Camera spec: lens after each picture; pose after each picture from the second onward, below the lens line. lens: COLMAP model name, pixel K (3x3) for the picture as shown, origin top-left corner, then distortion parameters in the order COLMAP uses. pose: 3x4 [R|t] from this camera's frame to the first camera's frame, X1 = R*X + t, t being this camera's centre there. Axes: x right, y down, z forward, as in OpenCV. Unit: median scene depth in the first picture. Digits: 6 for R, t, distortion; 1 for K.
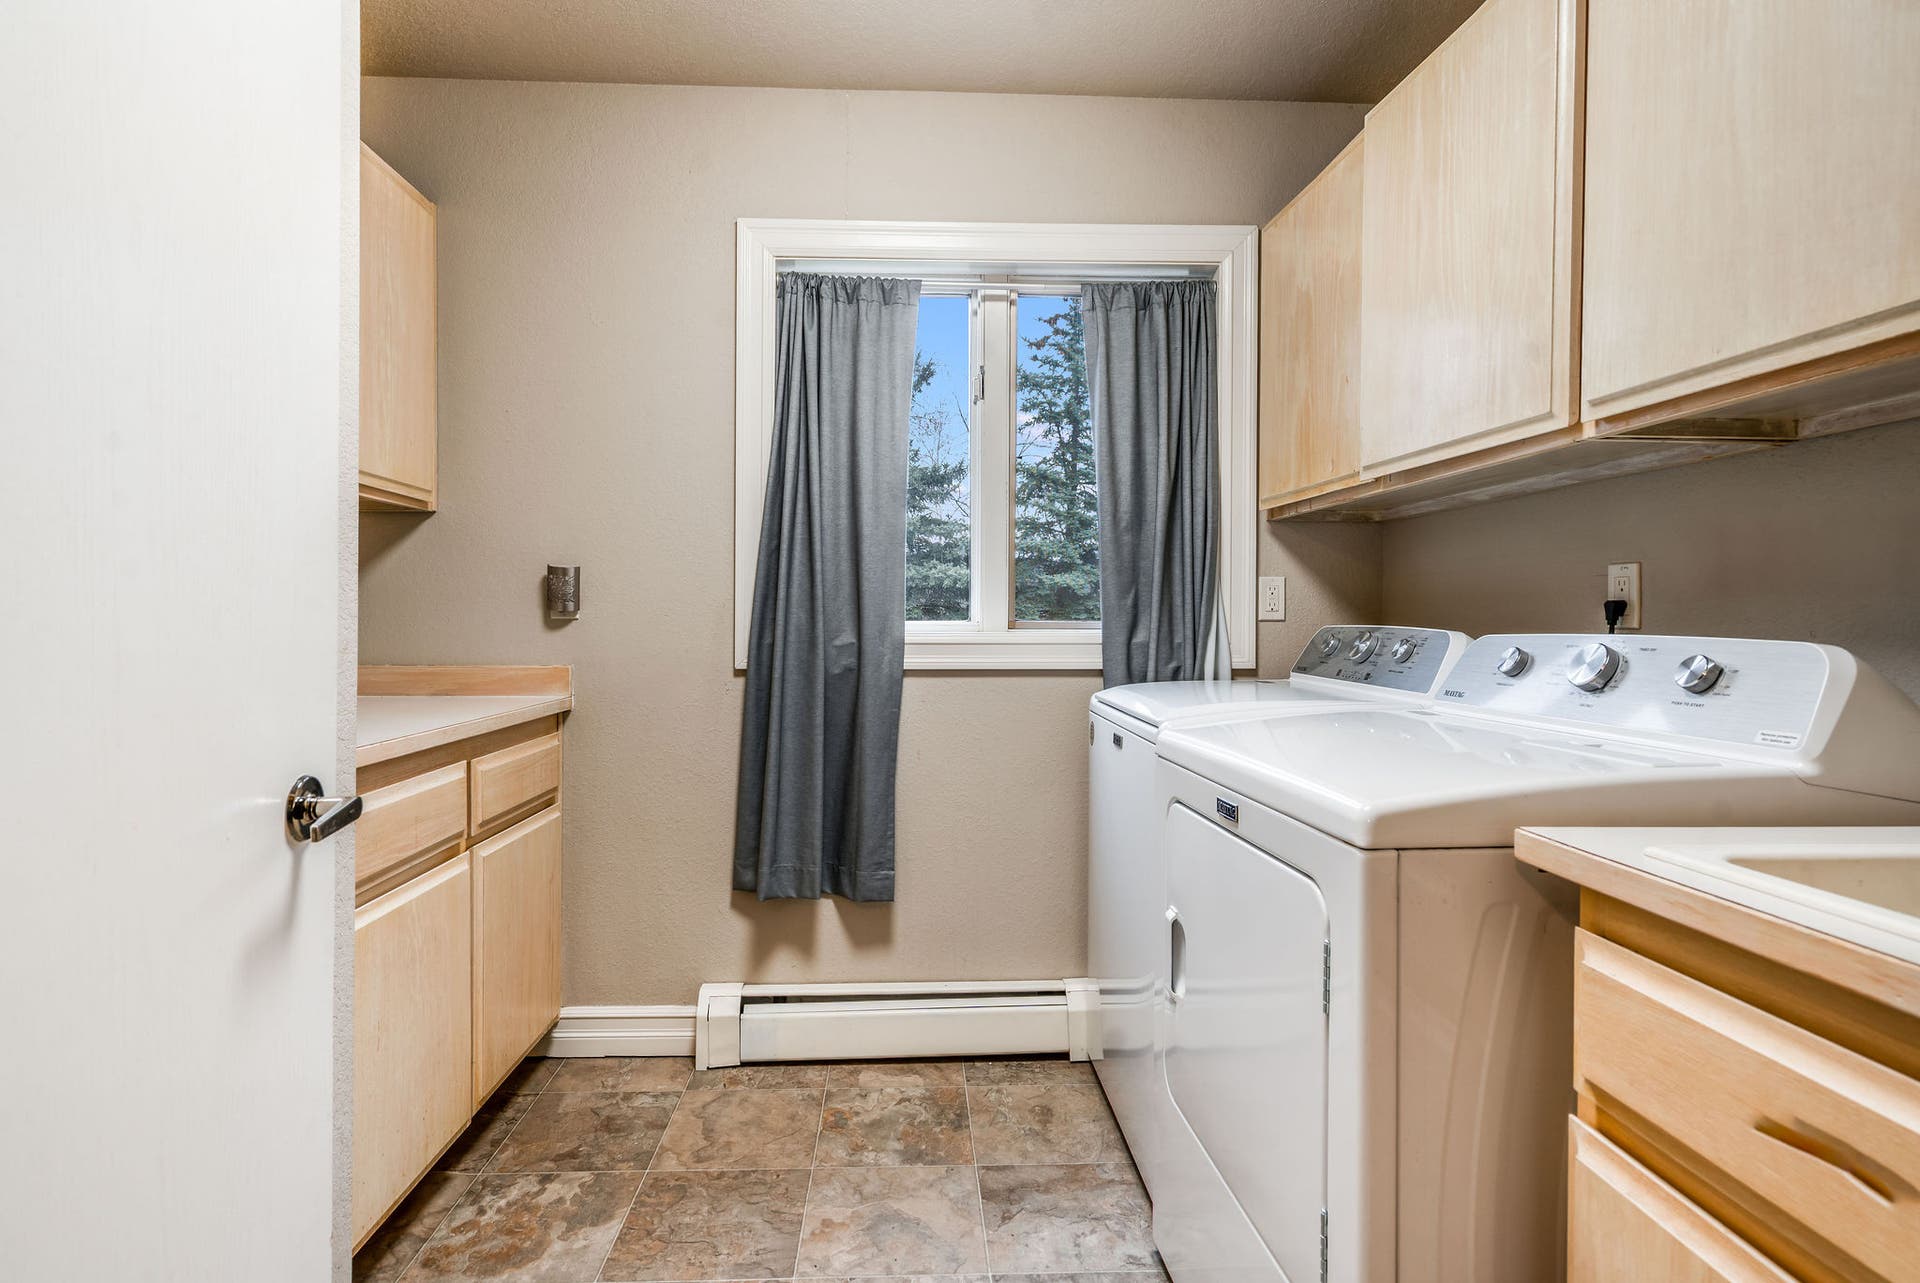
lens RADIAL K [[905.6, 0, 960.8], [0, 905.6, 618.5], [0, 0, 1]] dist [-0.000133, 0.000747]
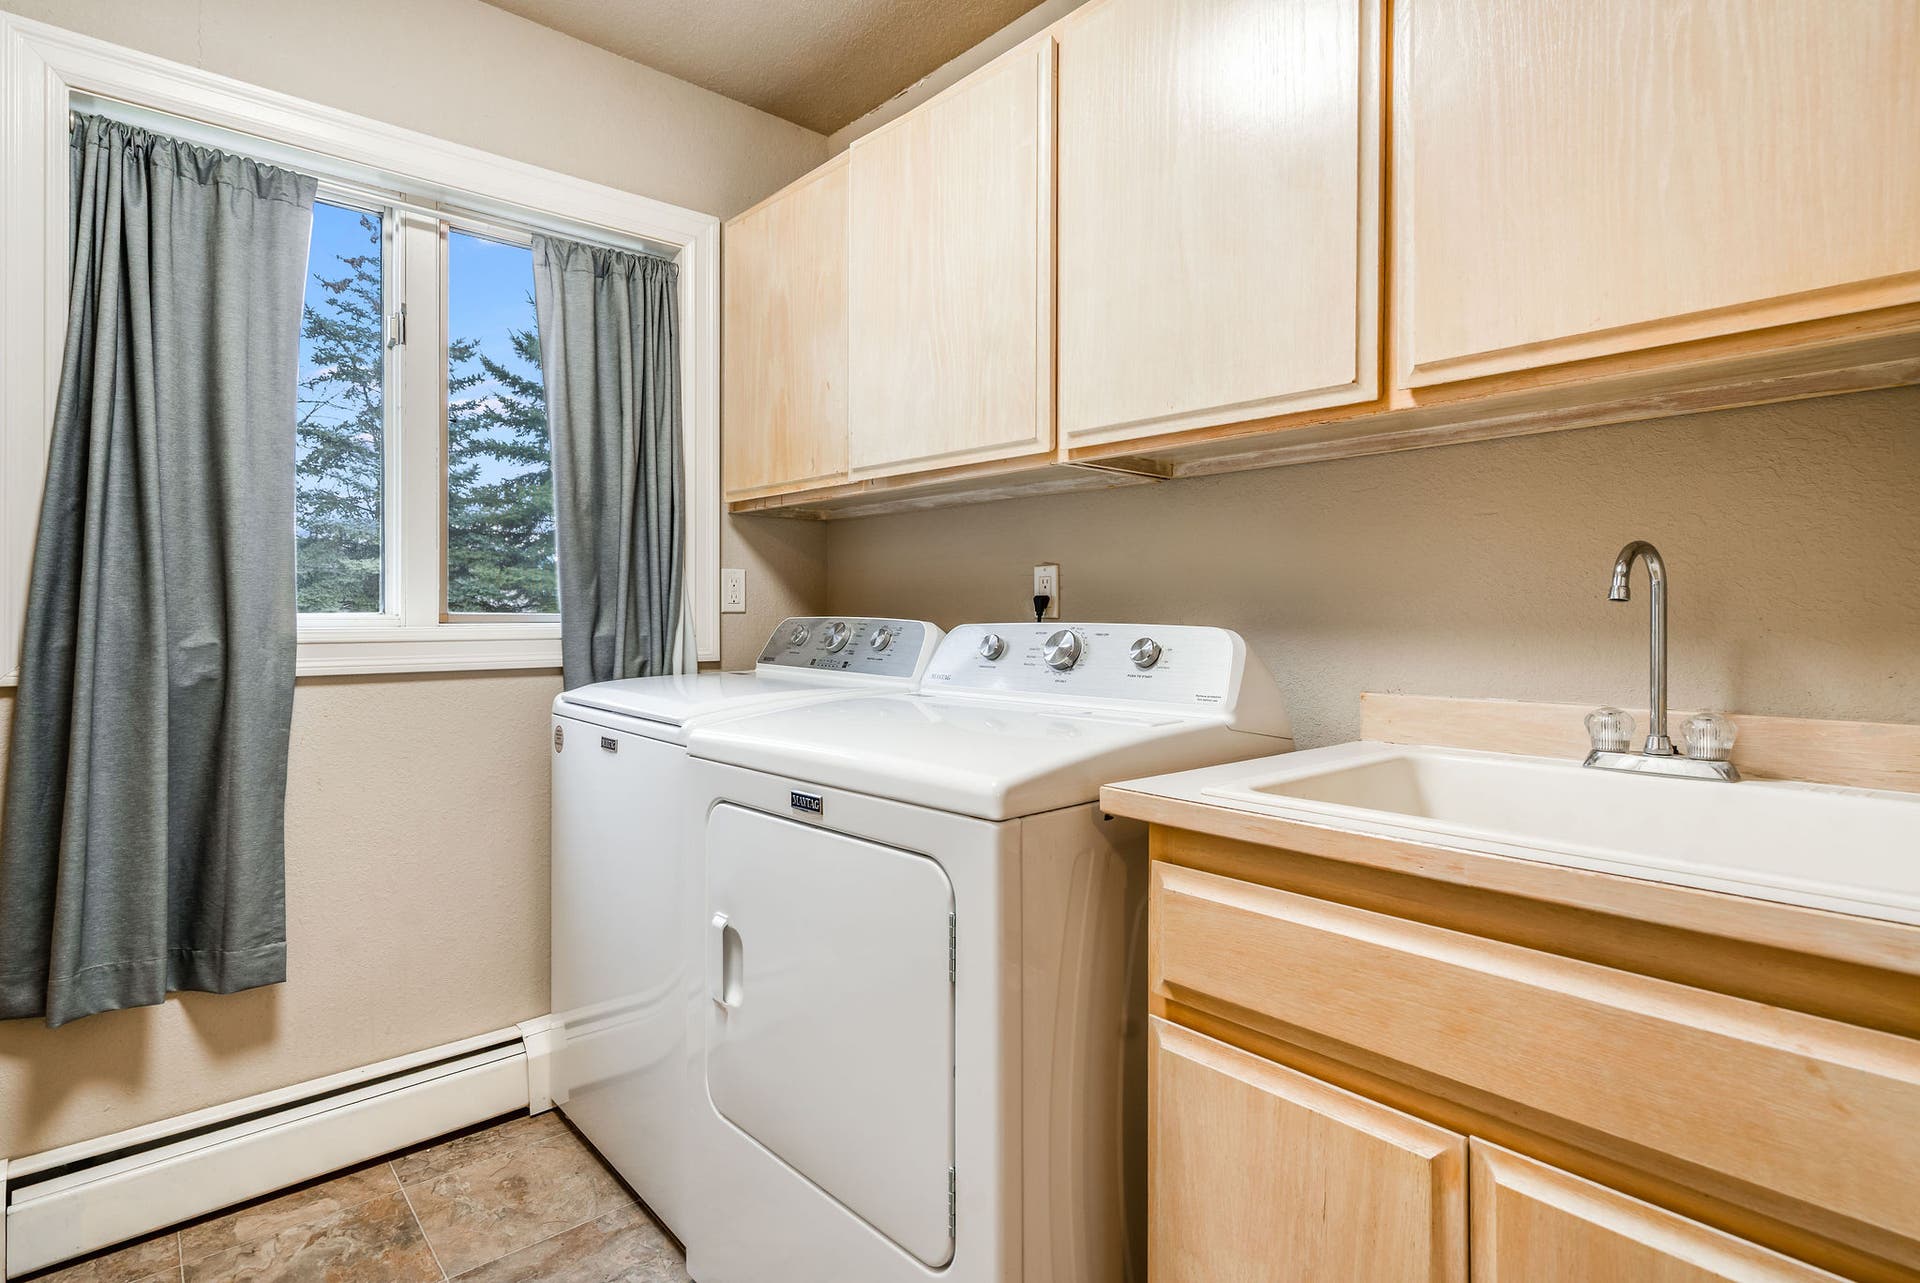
lens RADIAL K [[925.2, 0, 862.1], [0, 925.2, 604.8], [0, 0, 1]] dist [0.000188, 0.001275]
pose [[0.806073, 0.003742, 0.591804, -0.151115], [0.000404, 0.999976, -0.006874, 0.000808], [-0.591816, 0.005780, 0.806052, 0.085593]]
